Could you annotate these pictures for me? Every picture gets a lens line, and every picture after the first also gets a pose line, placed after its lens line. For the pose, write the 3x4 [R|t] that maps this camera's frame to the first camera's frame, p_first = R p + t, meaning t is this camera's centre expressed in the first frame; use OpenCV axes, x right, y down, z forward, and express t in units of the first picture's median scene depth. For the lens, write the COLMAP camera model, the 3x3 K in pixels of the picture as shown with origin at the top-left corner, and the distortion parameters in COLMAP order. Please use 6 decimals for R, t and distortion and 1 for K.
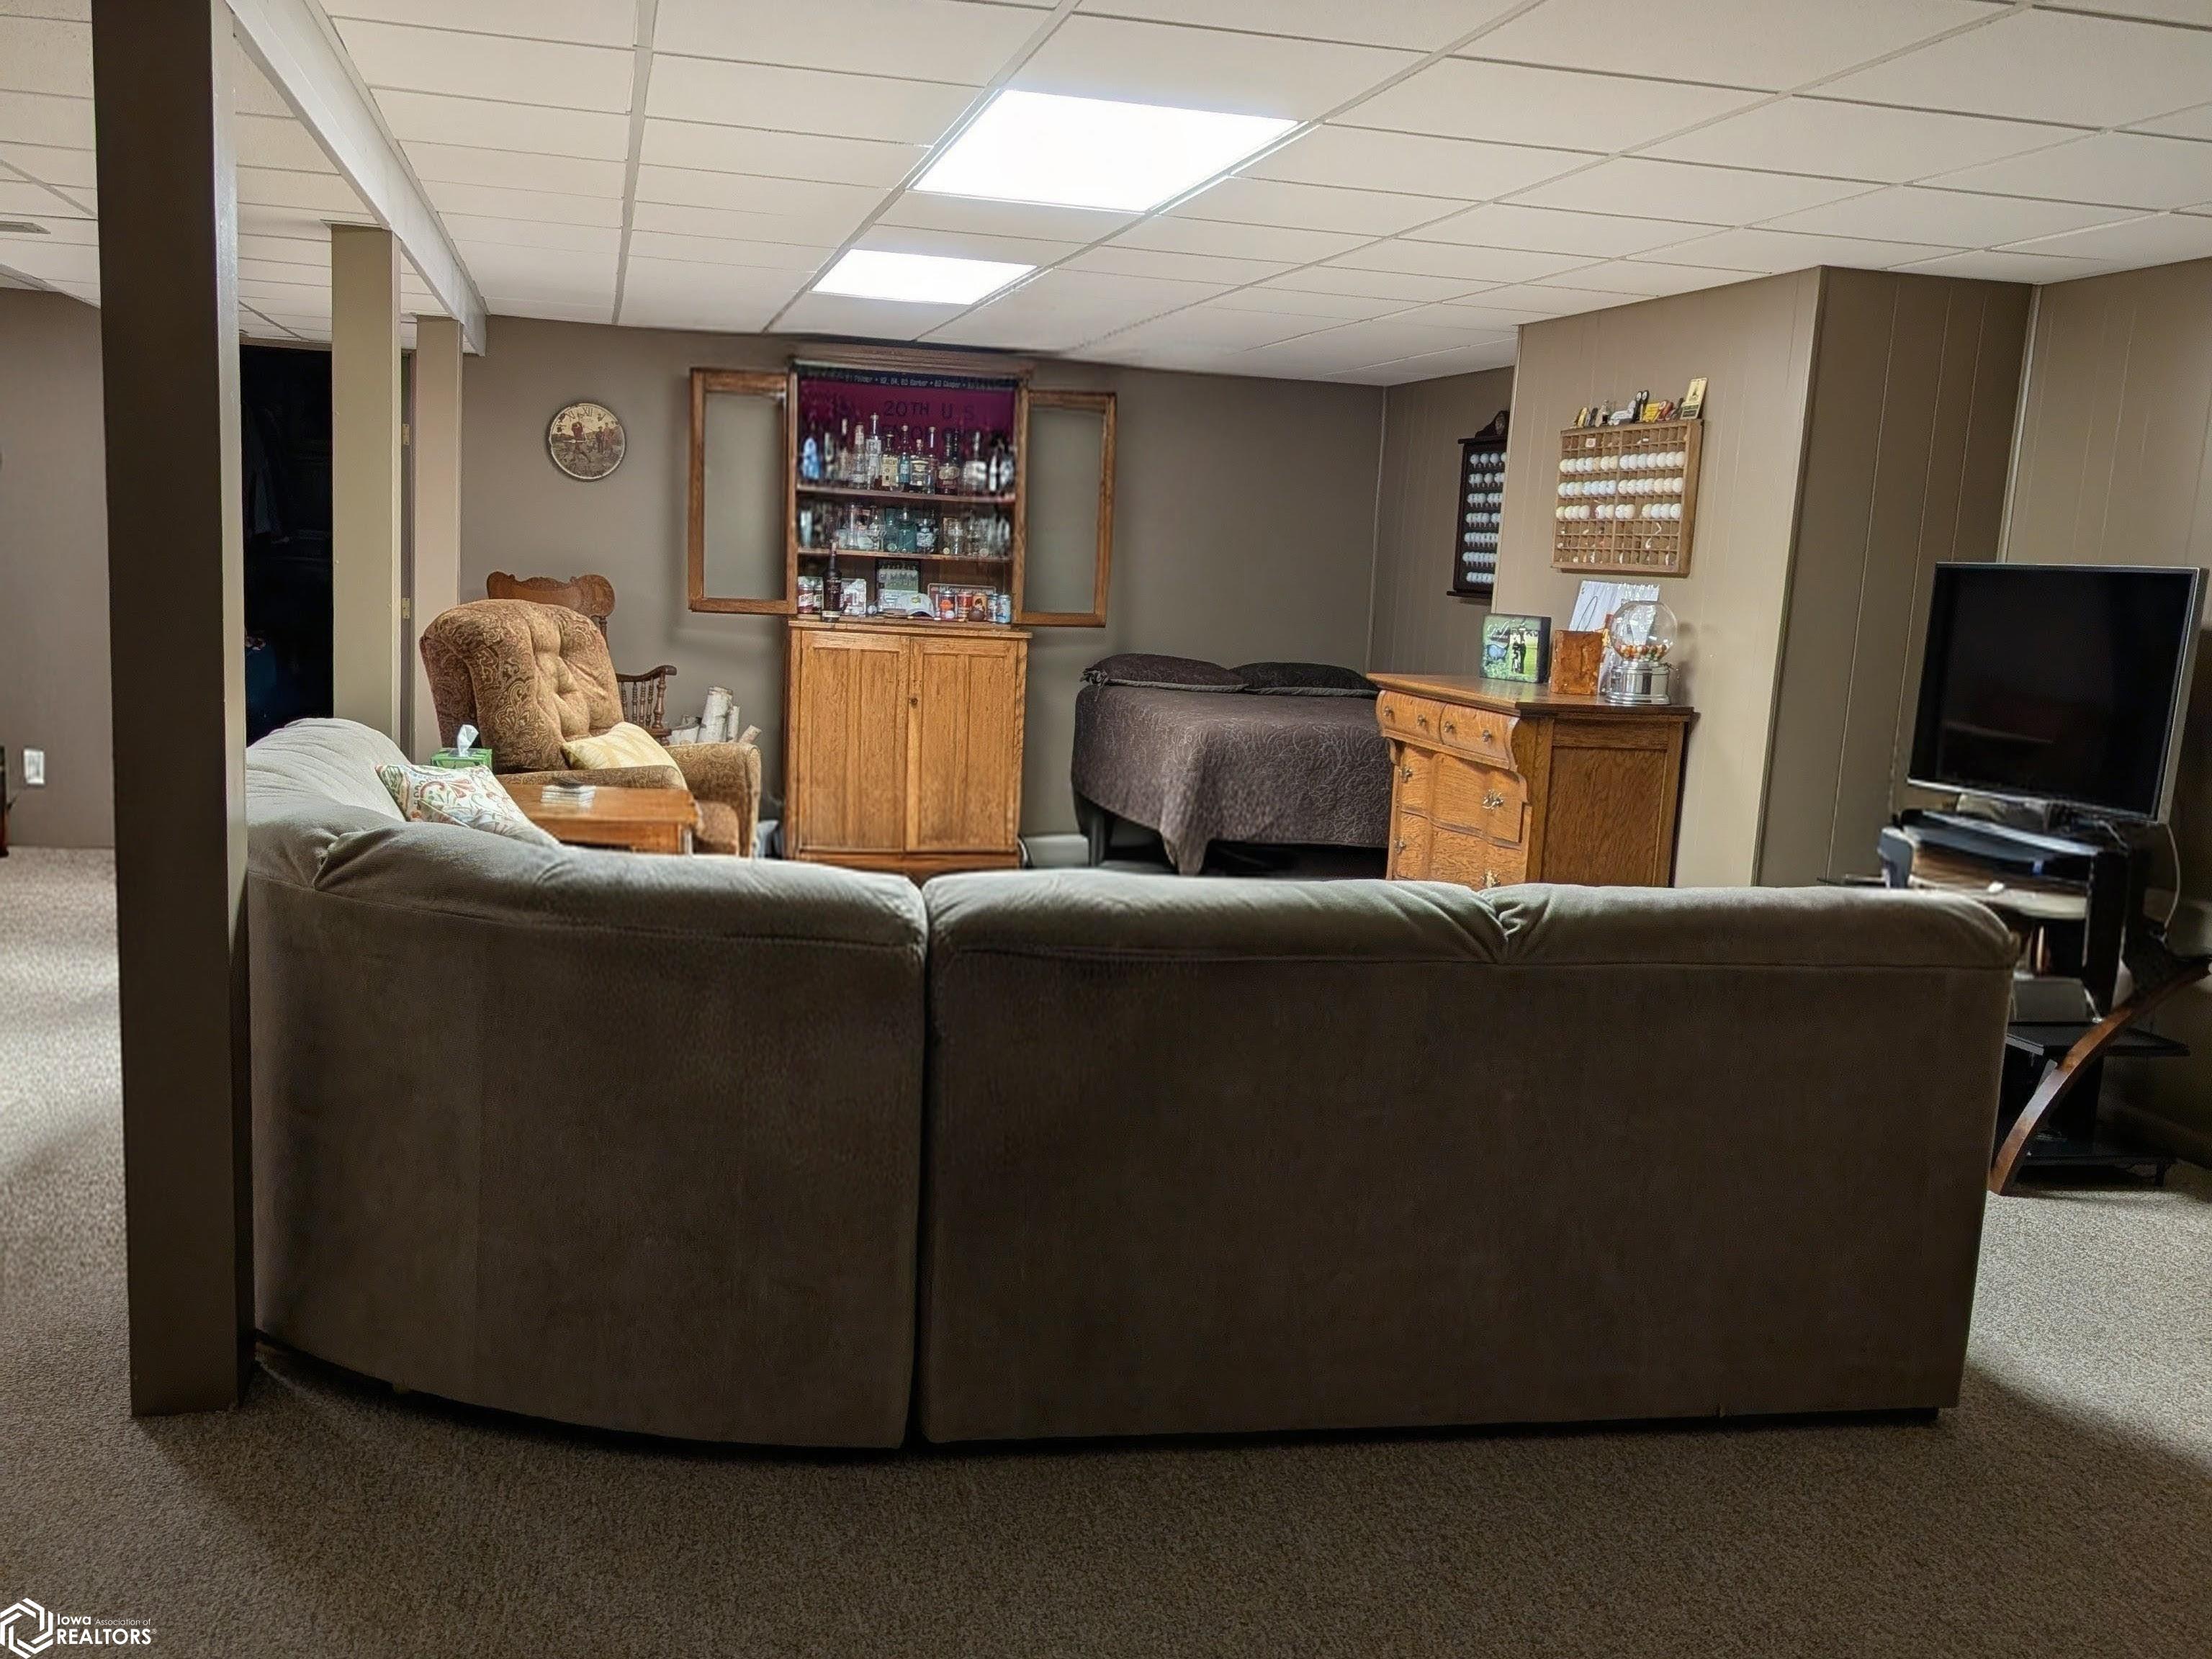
lens RADIAL K [[2131.7, 0, 1104.8], [0, 2131.7, 844.0], [0, 0, 1]] dist [0.015000, 0.000000]
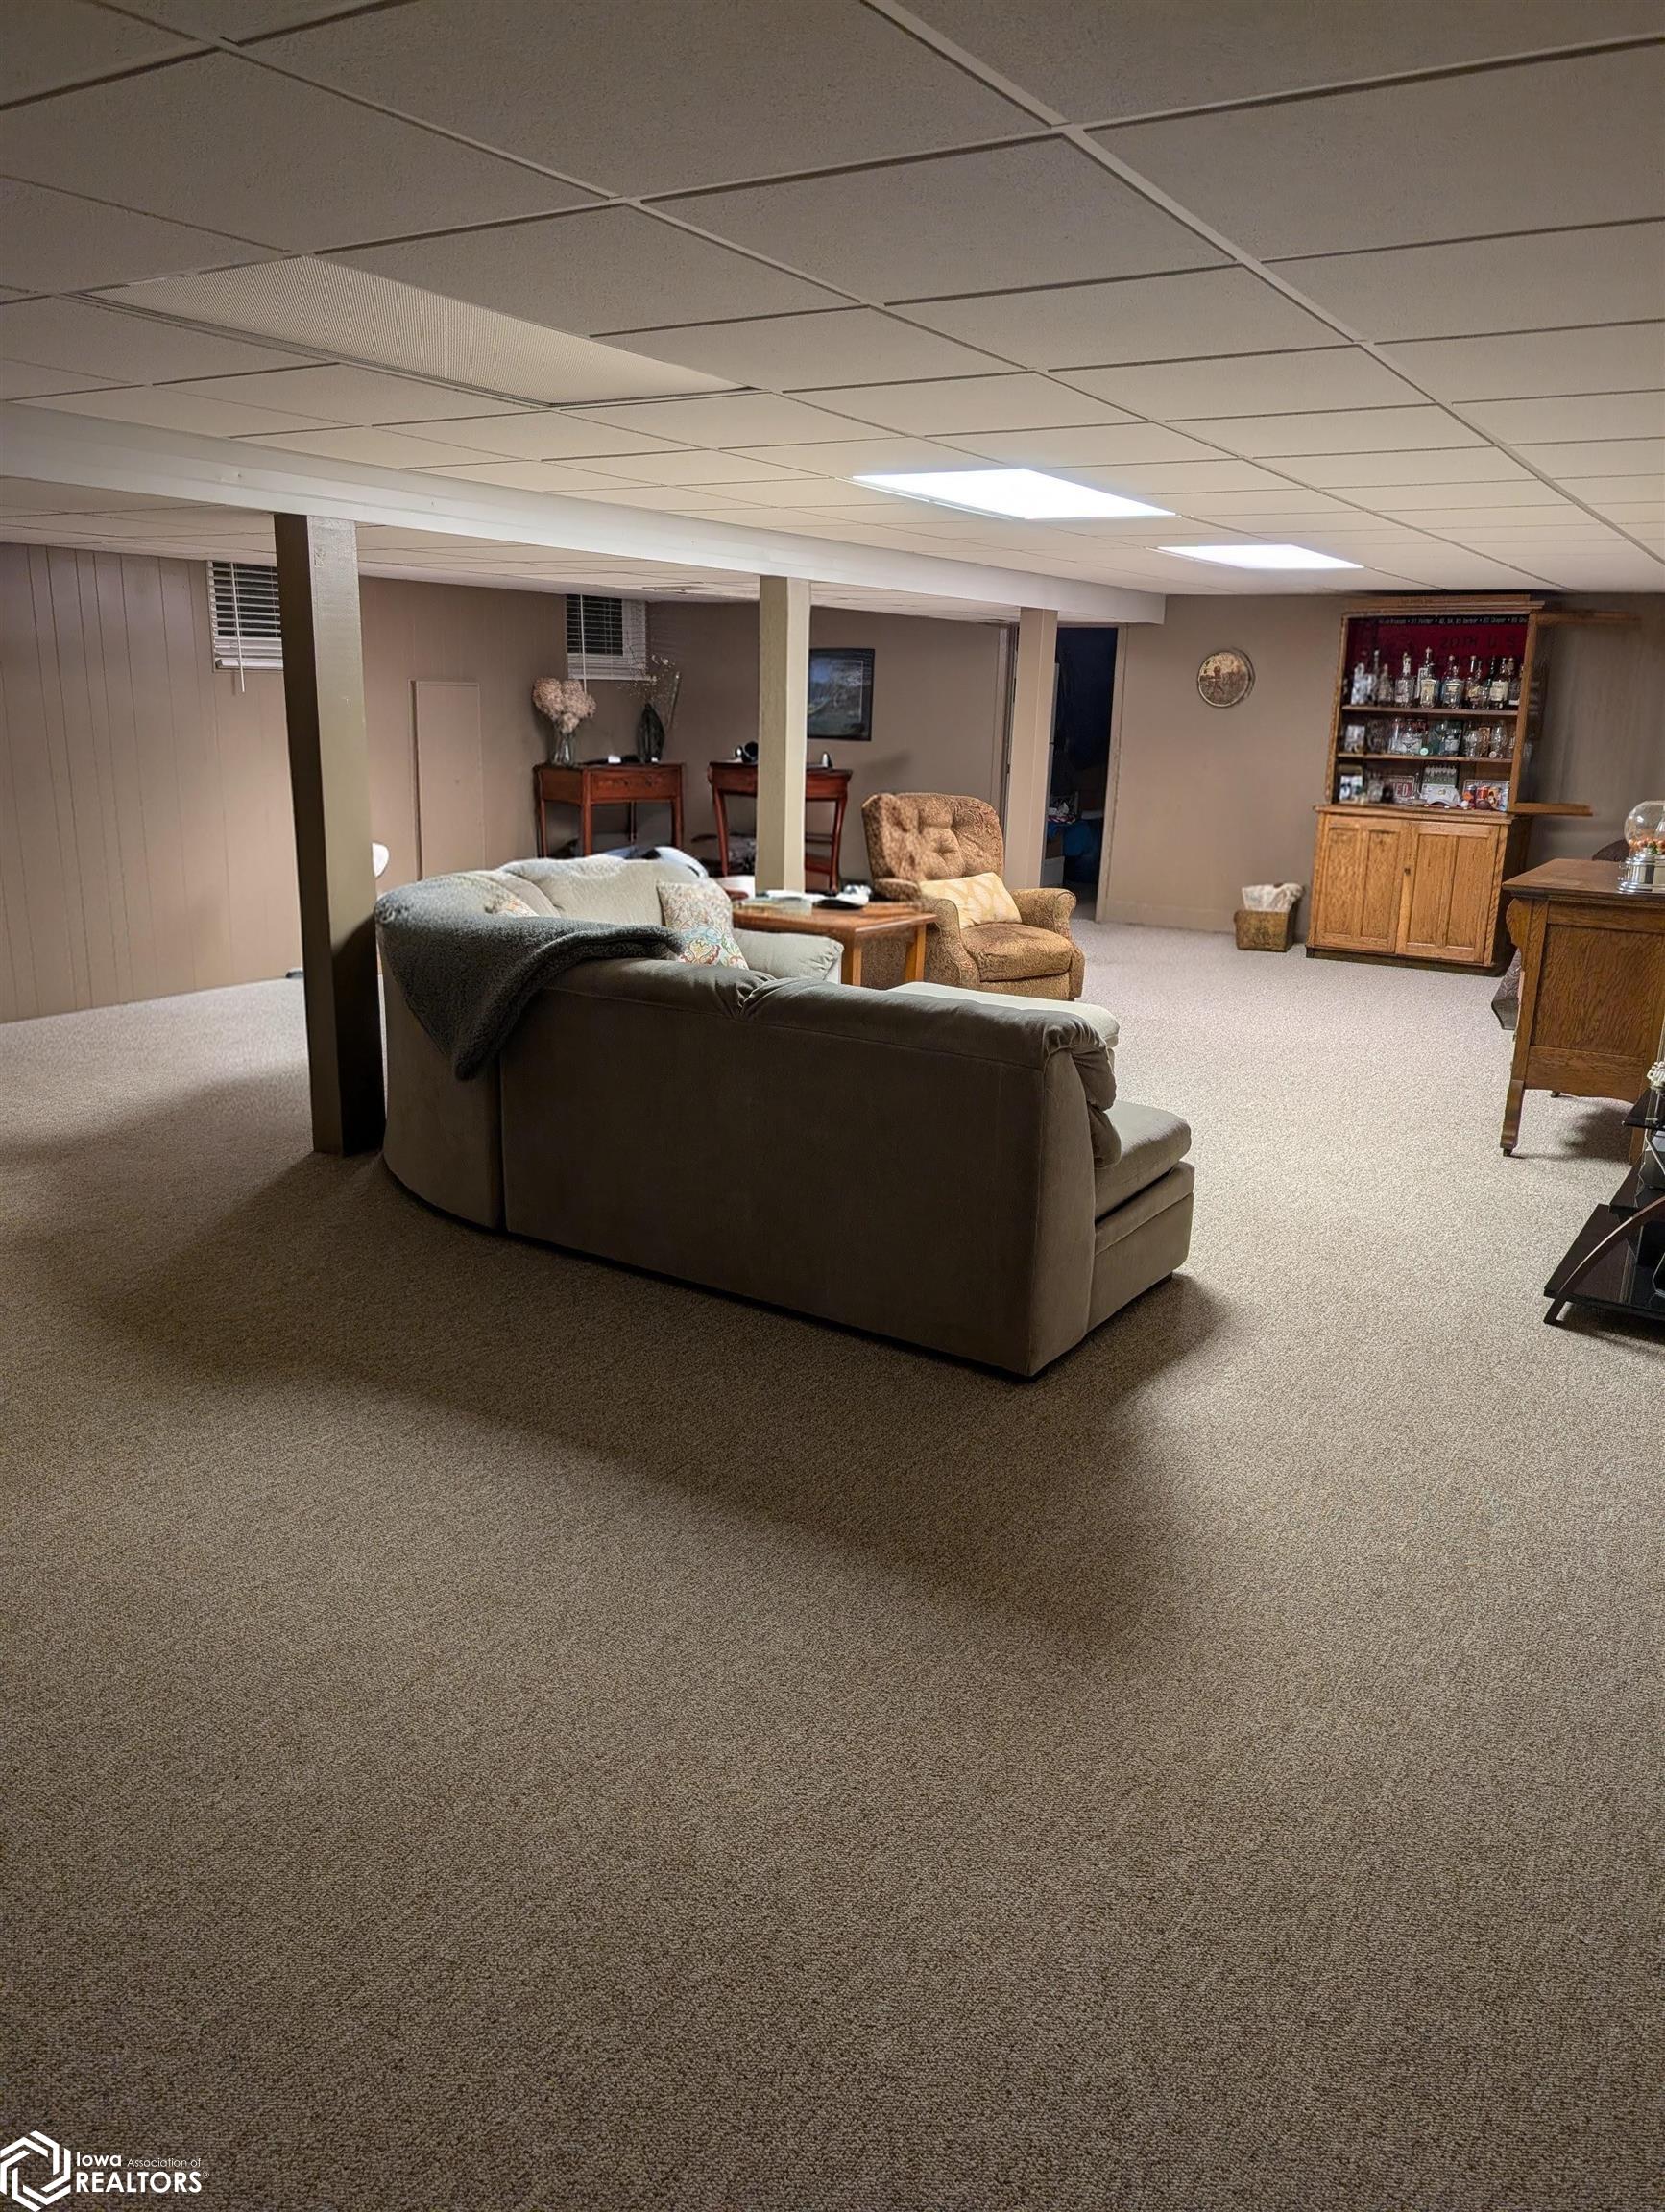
lens RADIAL K [[1590.4, 0, 834.3], [0, 1590.4, 1095.1], [0, 0, 1]] dist [0.012149, 0.000629]
pose [[0.699246, 0.140252, -0.700988, 0.364310], [-0.084543, 0.989909, 0.113726, -0.012028], [0.709864, -0.020259, 0.704047, 0.056818]]
